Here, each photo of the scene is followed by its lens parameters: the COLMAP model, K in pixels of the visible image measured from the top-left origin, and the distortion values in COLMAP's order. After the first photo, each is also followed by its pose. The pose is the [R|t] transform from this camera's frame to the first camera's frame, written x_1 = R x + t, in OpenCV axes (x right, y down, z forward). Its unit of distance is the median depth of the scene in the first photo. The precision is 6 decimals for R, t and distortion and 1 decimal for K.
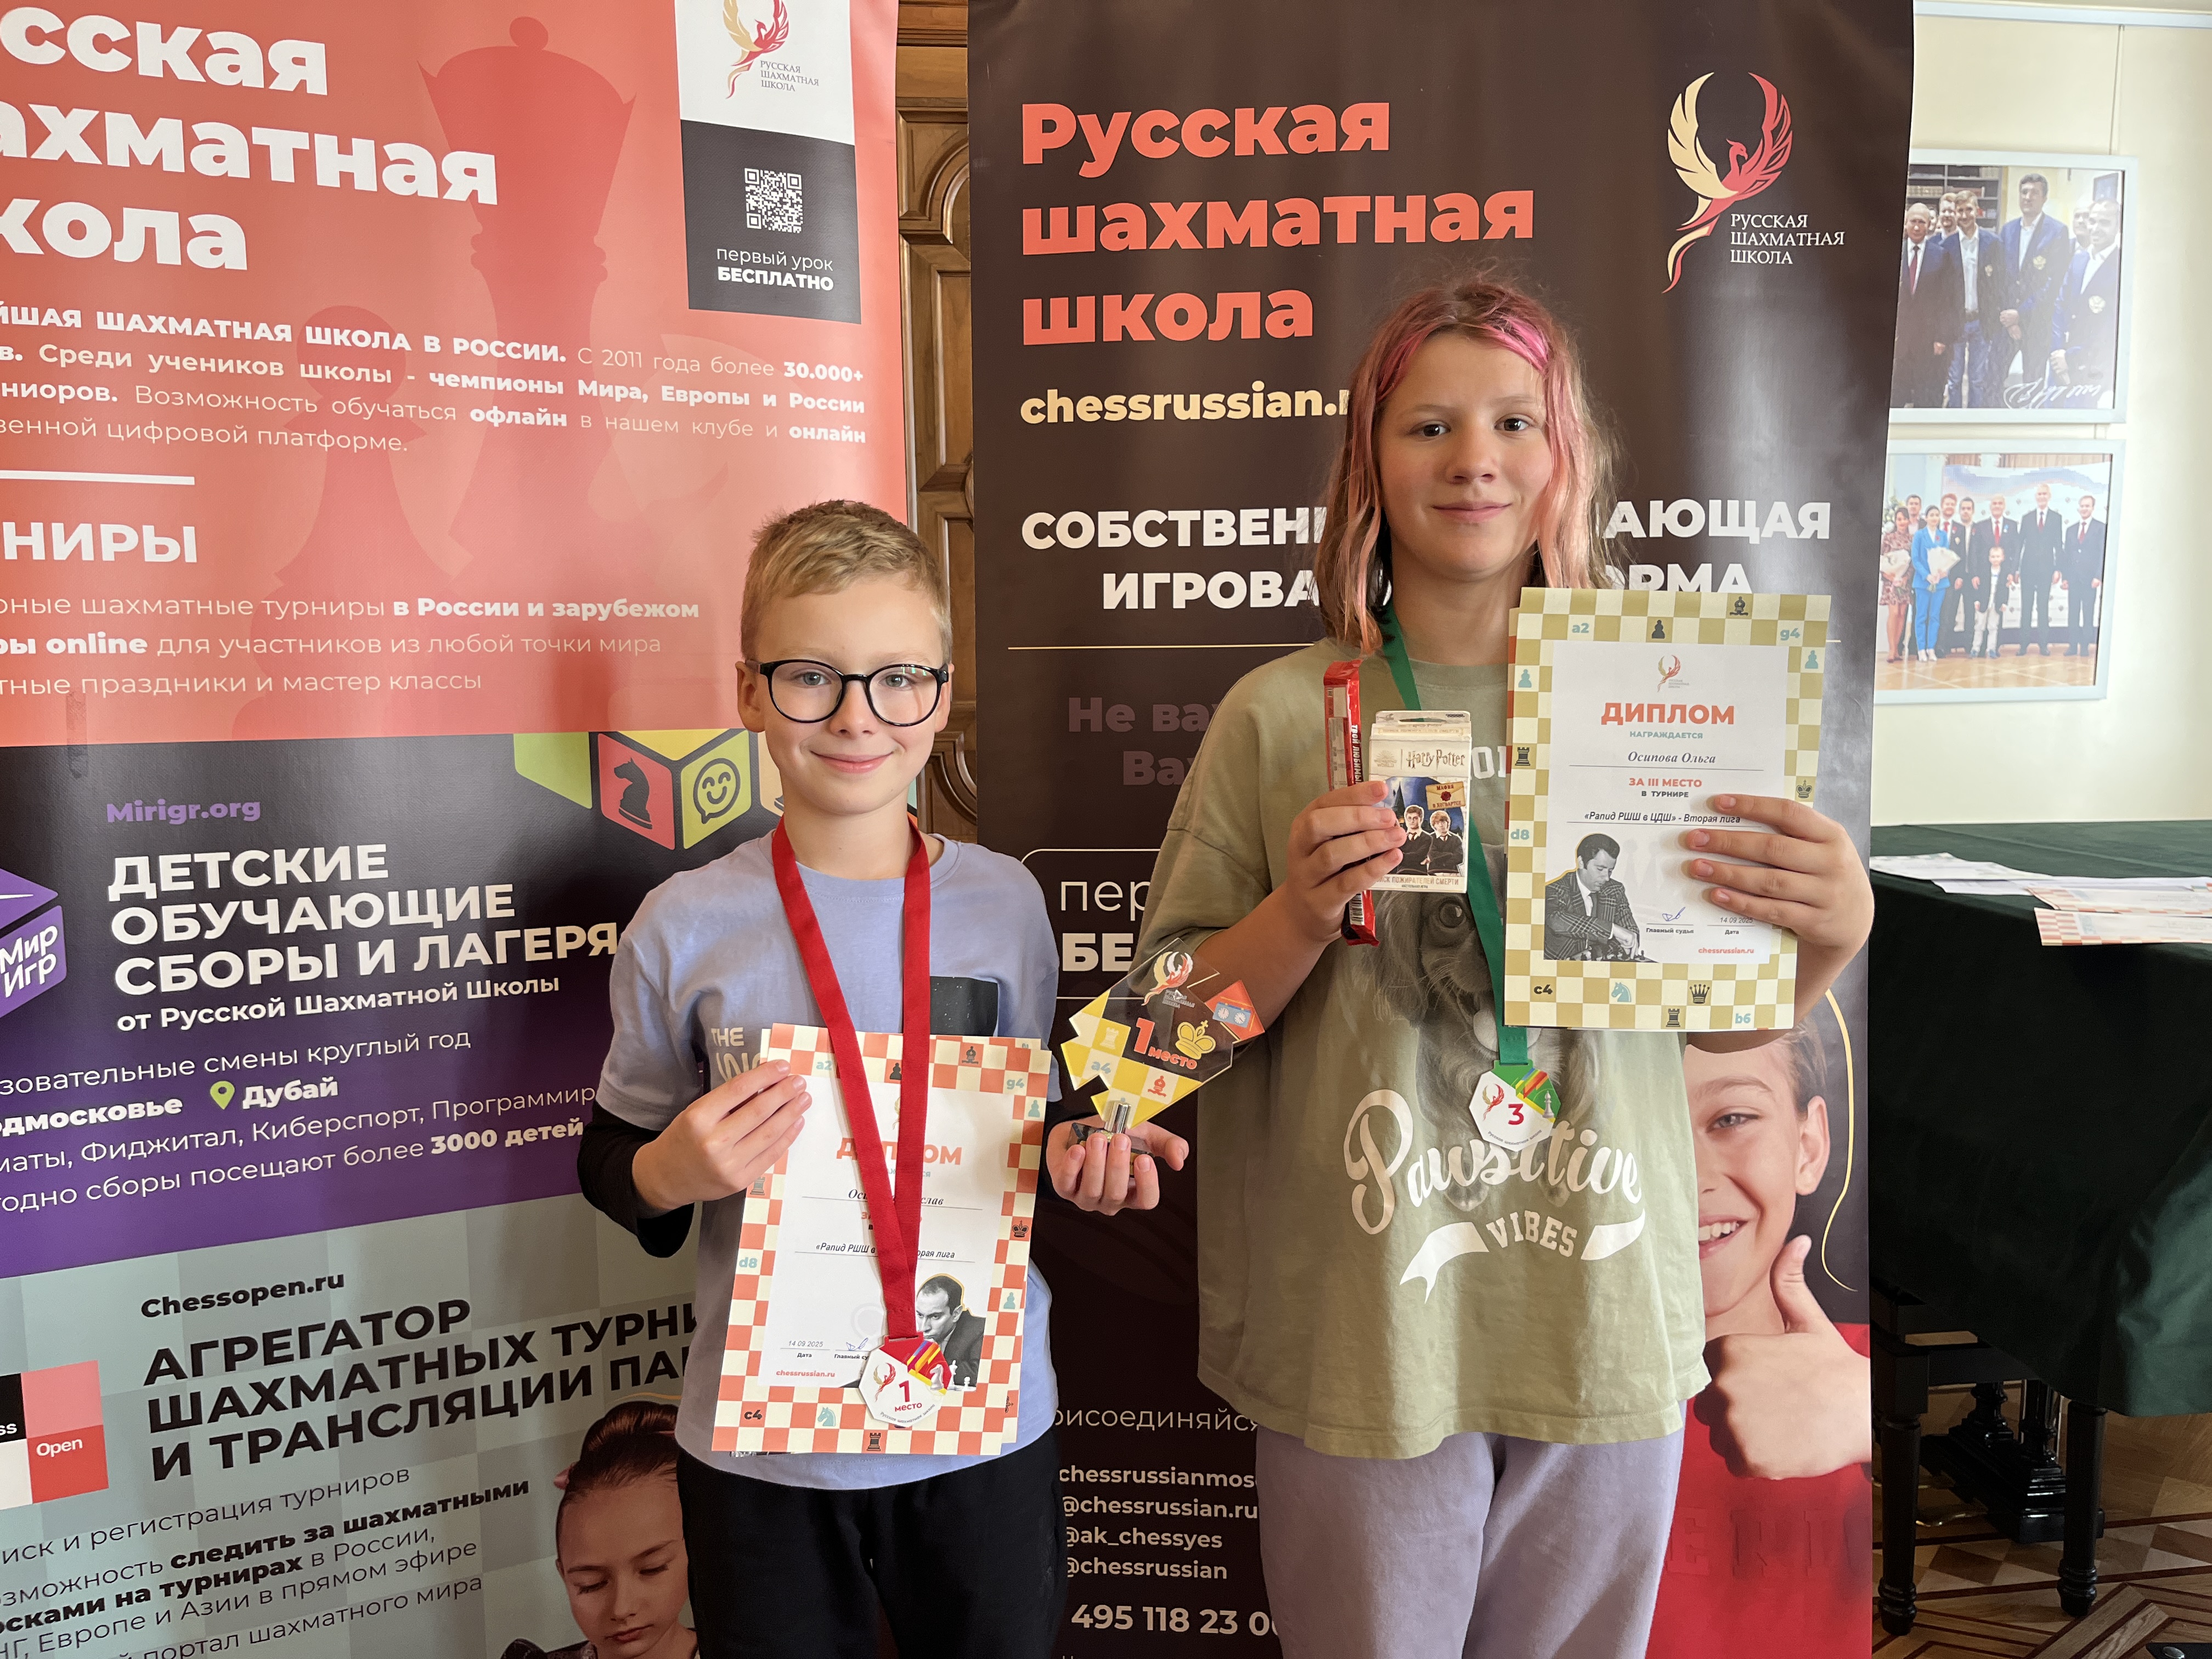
lens RADIAL K [[1677.7, 0, 1118.8], [0, 1677.7, 834.9], [0, 0, 1]] dist [0.064602, -0.098618]
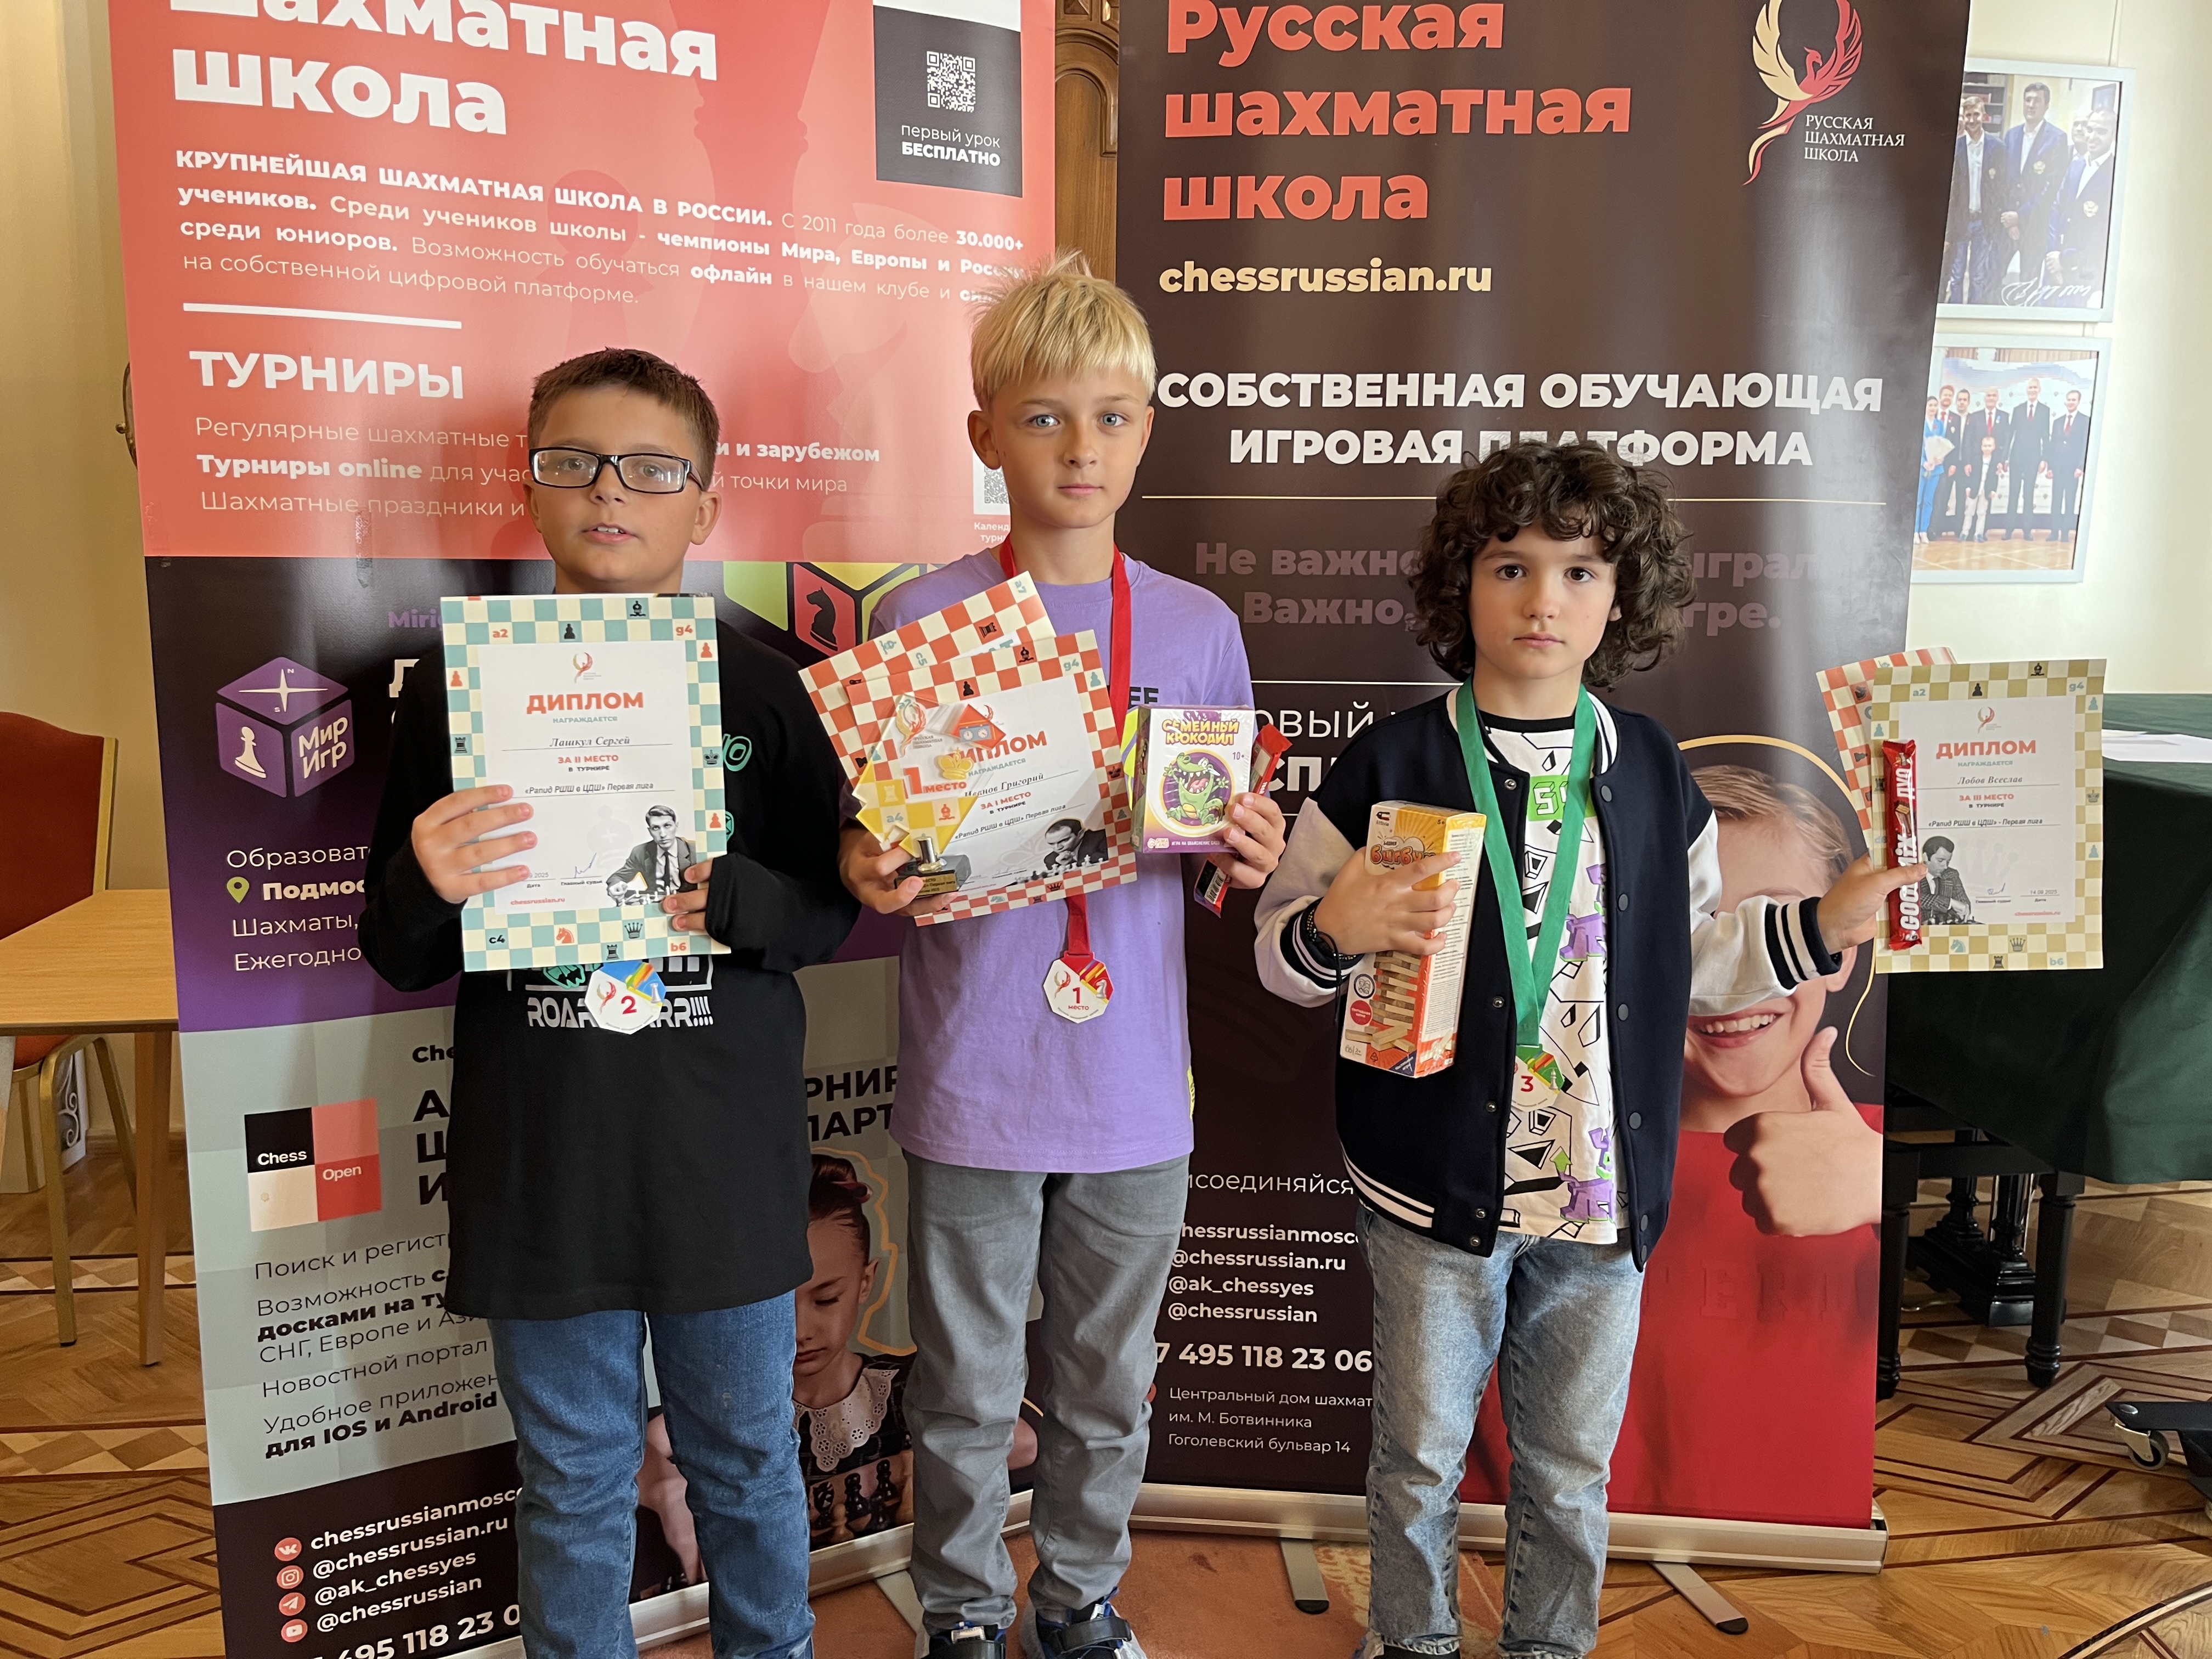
lens RADIAL K [[1685.7, 0, 1089.9], [0, 1685.7, 819.2], [0, 0, 1]] dist [0.056320, -0.084759]
pose [[0.999638, 0.015358, 0.022074, -0.129656], [-0.016471, 0.998556, 0.051138, 0.047911], [-0.021256, -0.051483, 0.998448, -0.134693]]
